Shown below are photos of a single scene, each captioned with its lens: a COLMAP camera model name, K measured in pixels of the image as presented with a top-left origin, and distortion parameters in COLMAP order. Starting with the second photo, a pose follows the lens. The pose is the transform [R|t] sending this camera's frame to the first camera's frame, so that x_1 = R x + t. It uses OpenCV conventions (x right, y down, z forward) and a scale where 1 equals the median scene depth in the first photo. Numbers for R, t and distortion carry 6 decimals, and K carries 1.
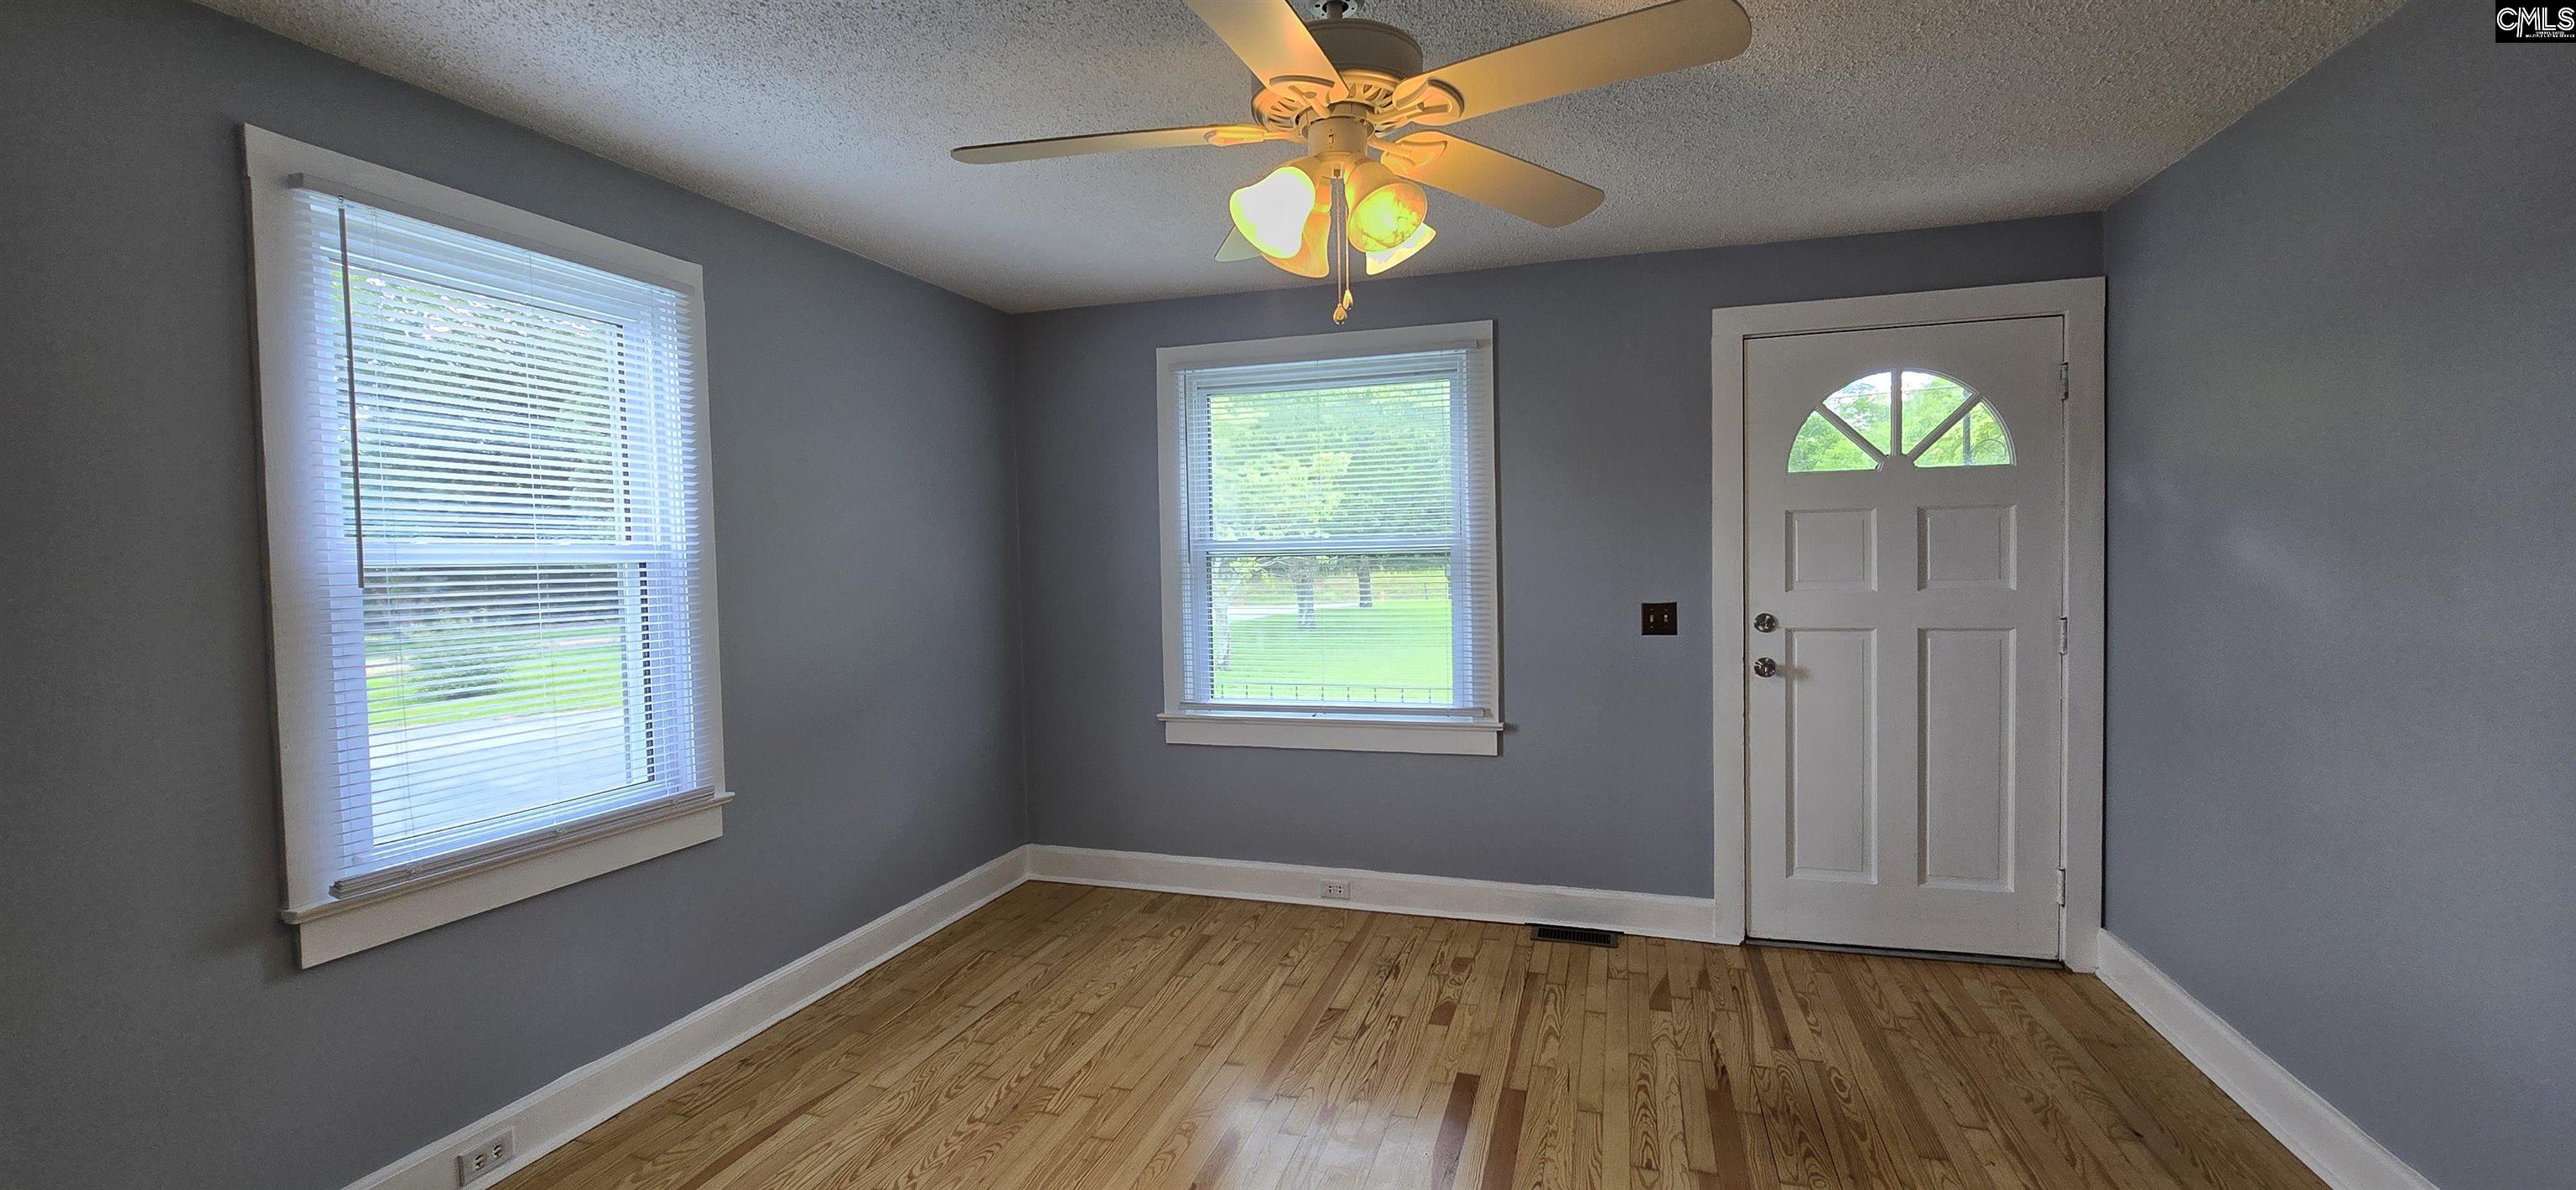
lens RADIAL K [[1046.7, 0, 1287.2], [0, 1046.7, 593.5], [0, 0, 1]] dist [-0.001728, -0.000164]
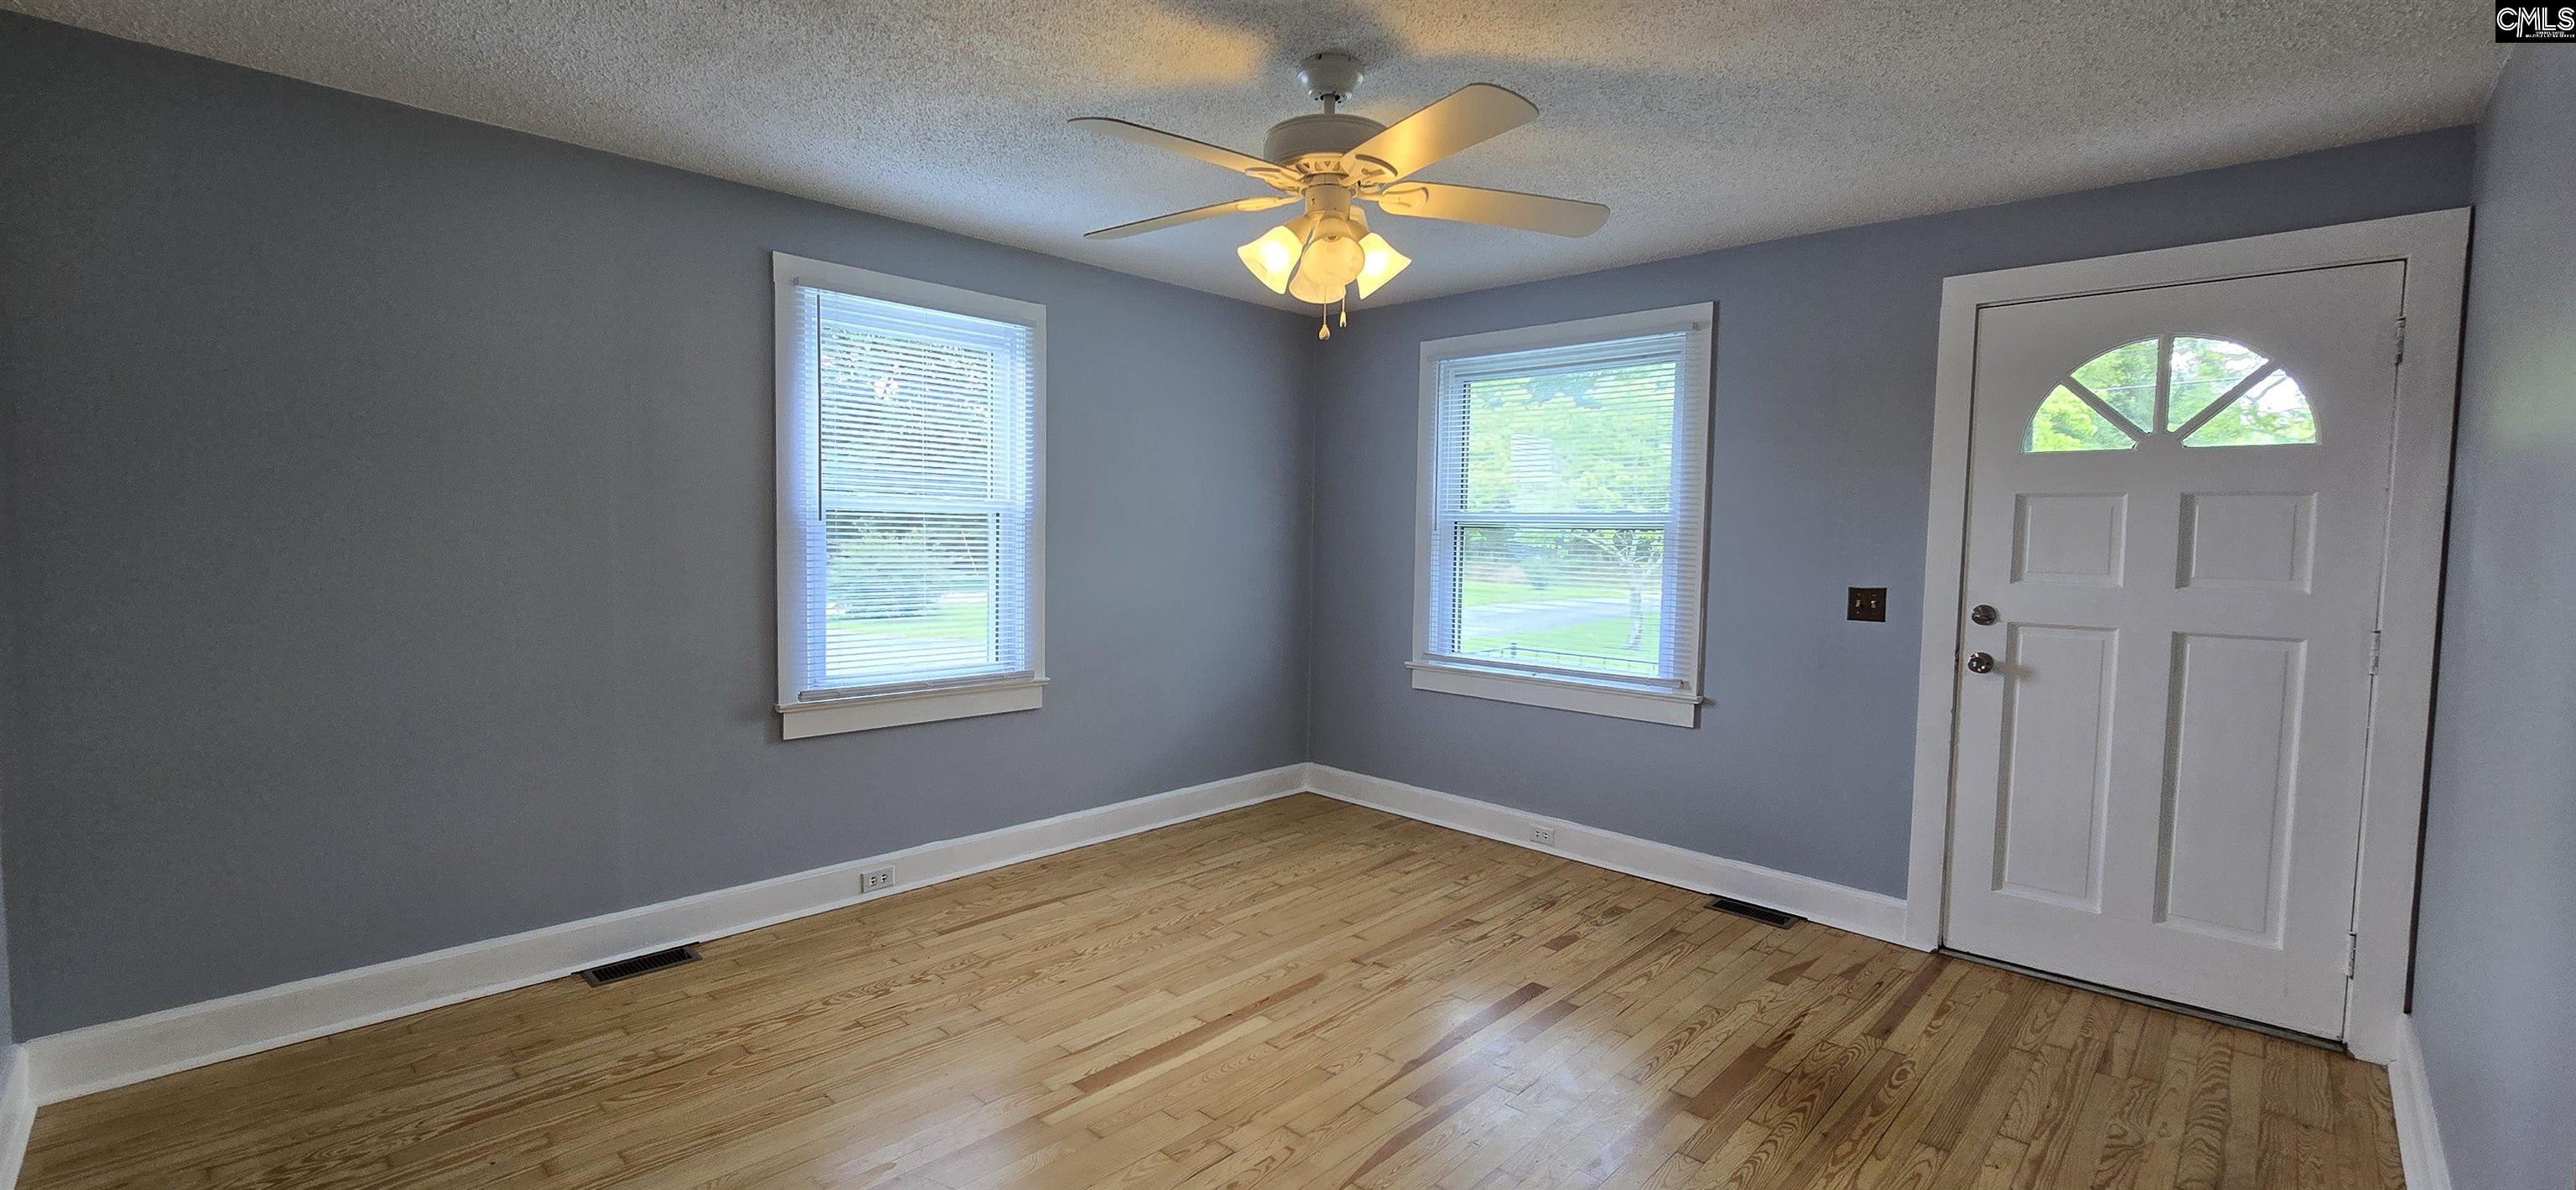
lens RADIAL K [[1046.7, 0, 1294.2], [0, 1046.7, 593.1], [0, 0, 1]] dist [-0.001728, -0.000164]
pose [[0.896493, 0.060653, -0.438886, 0.333347], [-0.050829, 0.998125, 0.034112, 0.008573], [0.440132, -0.008273, 0.897895, -0.108515]]
